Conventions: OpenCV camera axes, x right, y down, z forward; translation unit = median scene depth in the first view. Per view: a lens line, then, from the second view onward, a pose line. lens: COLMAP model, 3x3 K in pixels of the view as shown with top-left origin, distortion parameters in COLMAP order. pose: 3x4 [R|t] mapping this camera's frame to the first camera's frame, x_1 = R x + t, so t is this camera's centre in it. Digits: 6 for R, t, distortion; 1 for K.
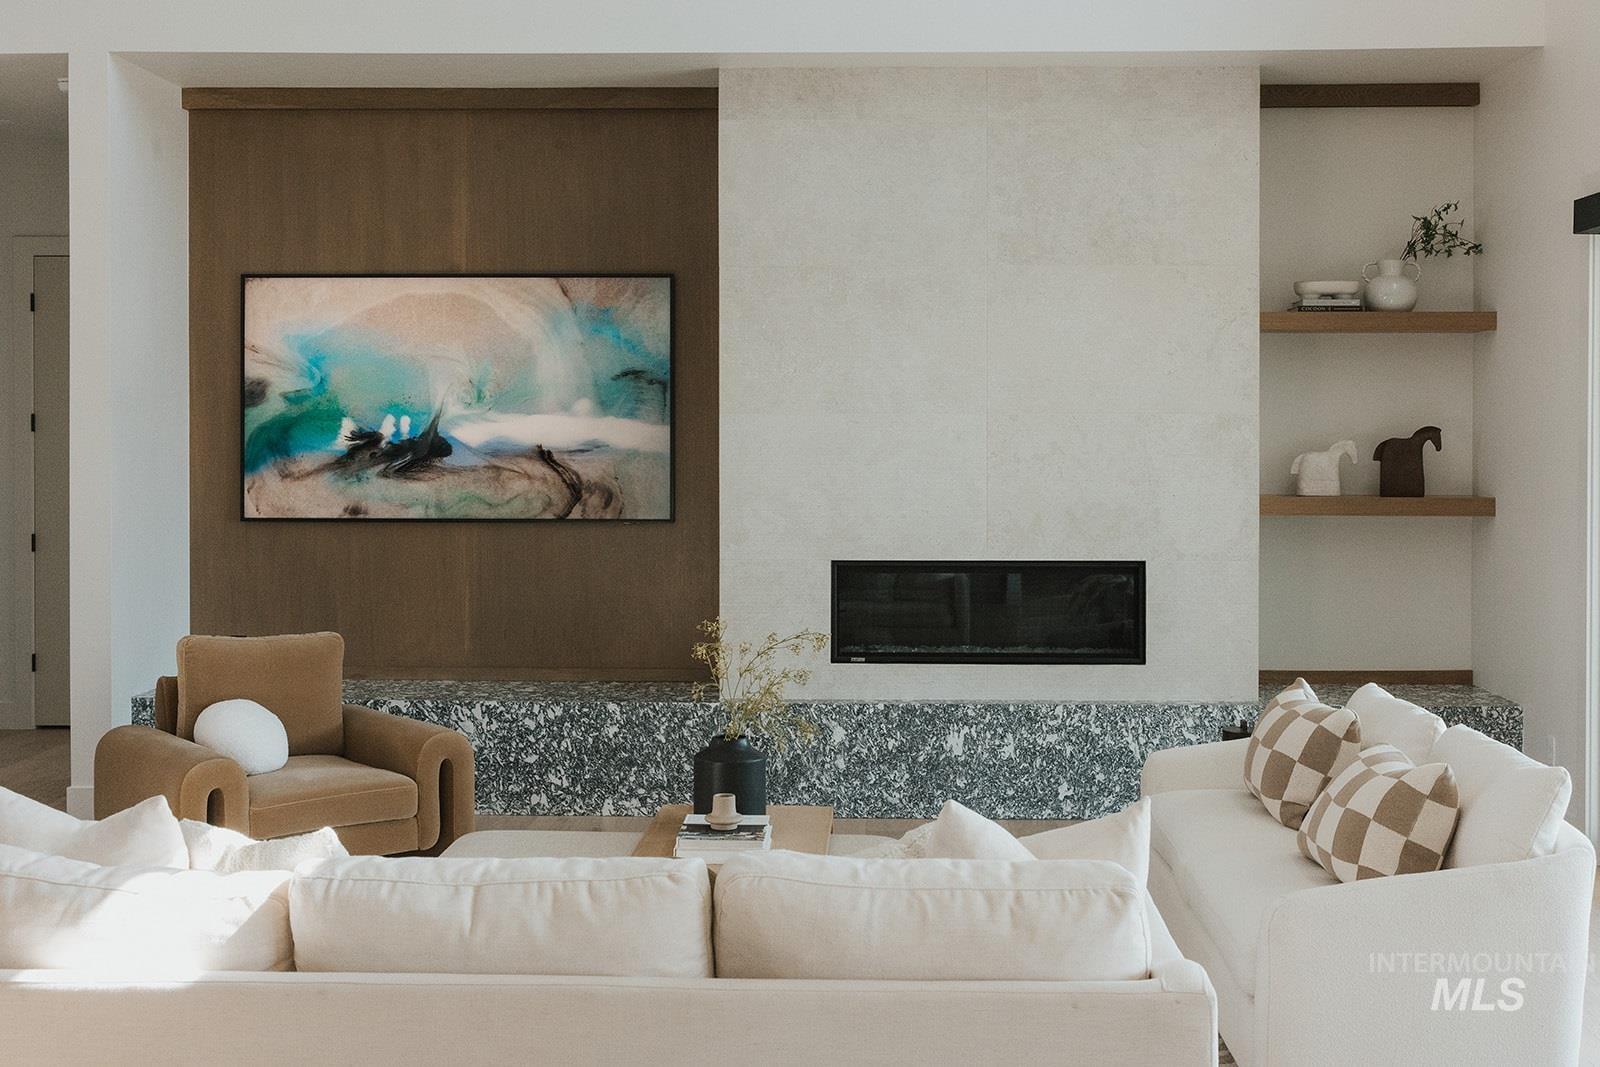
lens RADIAL K [[1887.5, 0, 799.1], [0, 1887.5, 506.6], [0, 0, 1]] dist [-0.000876, 0.000000]
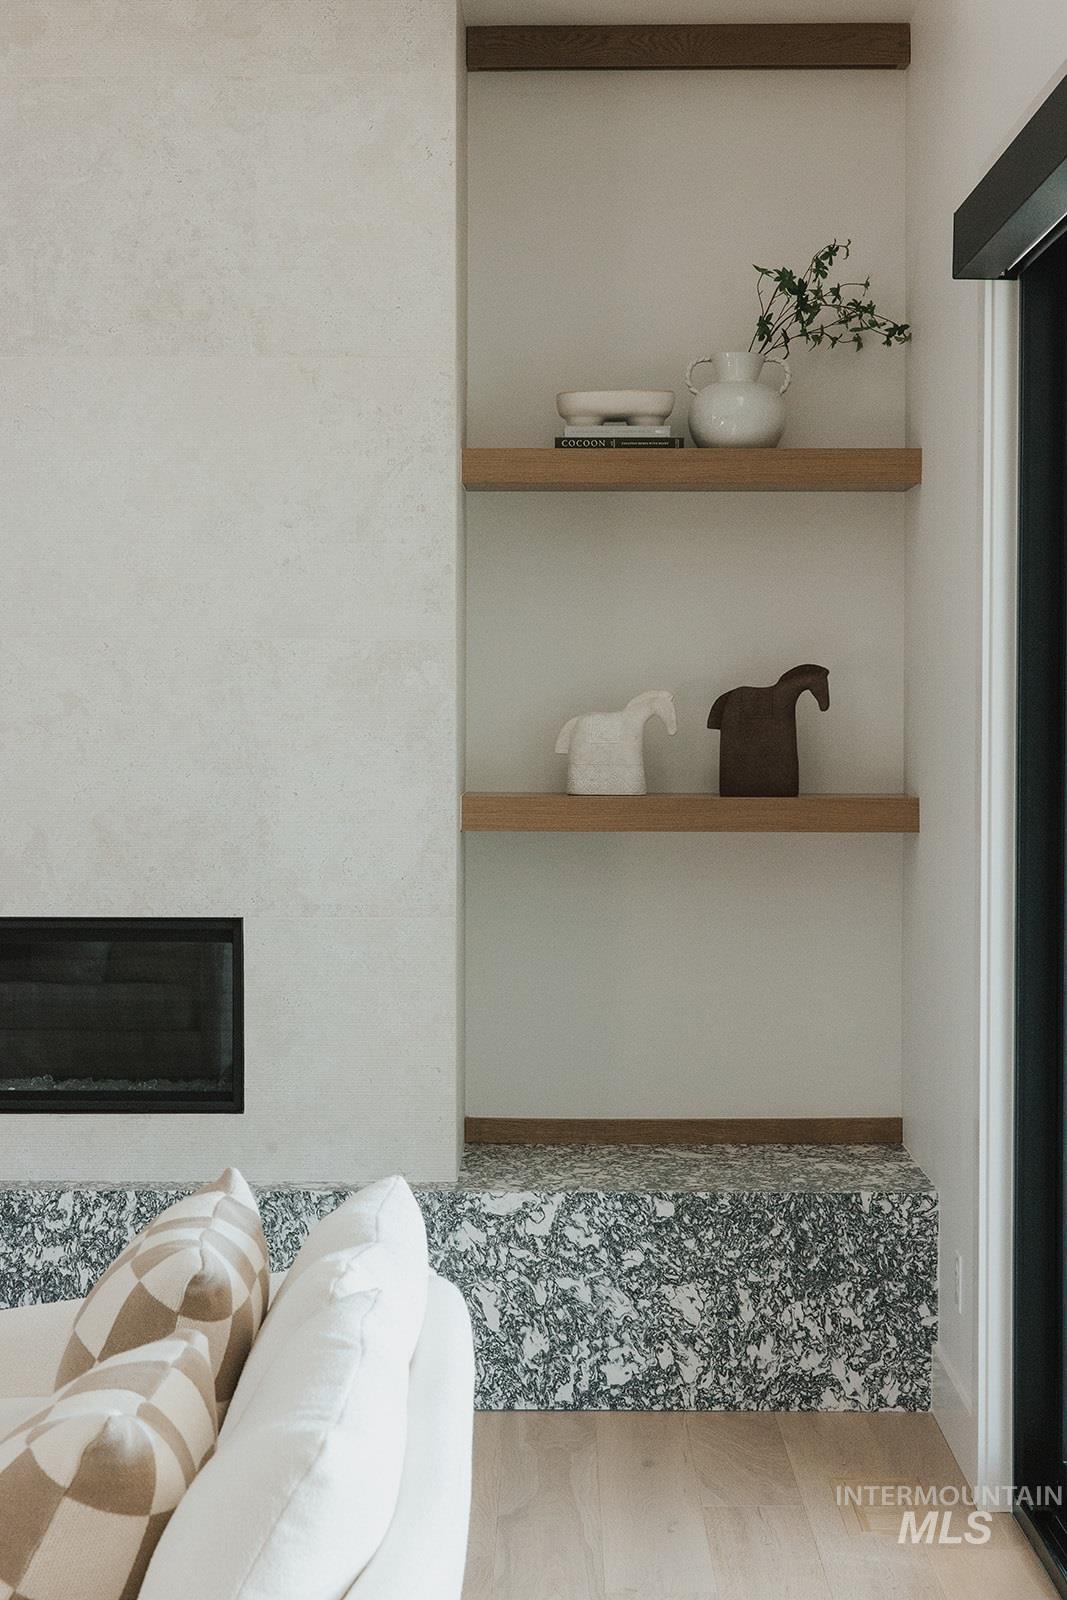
lens RADIAL K [[2789.6, 0, 534.7], [0, 2789.6, 848.2], [0, 0, 1]] dist [0.012824, 0.000000]
pose [[0.999803, -0.000896, 0.019825, 0.243538], [0.000694, 0.999948, 0.010196, 0.001488], [-0.019834, -0.010180, 0.999751, 0.212049]]
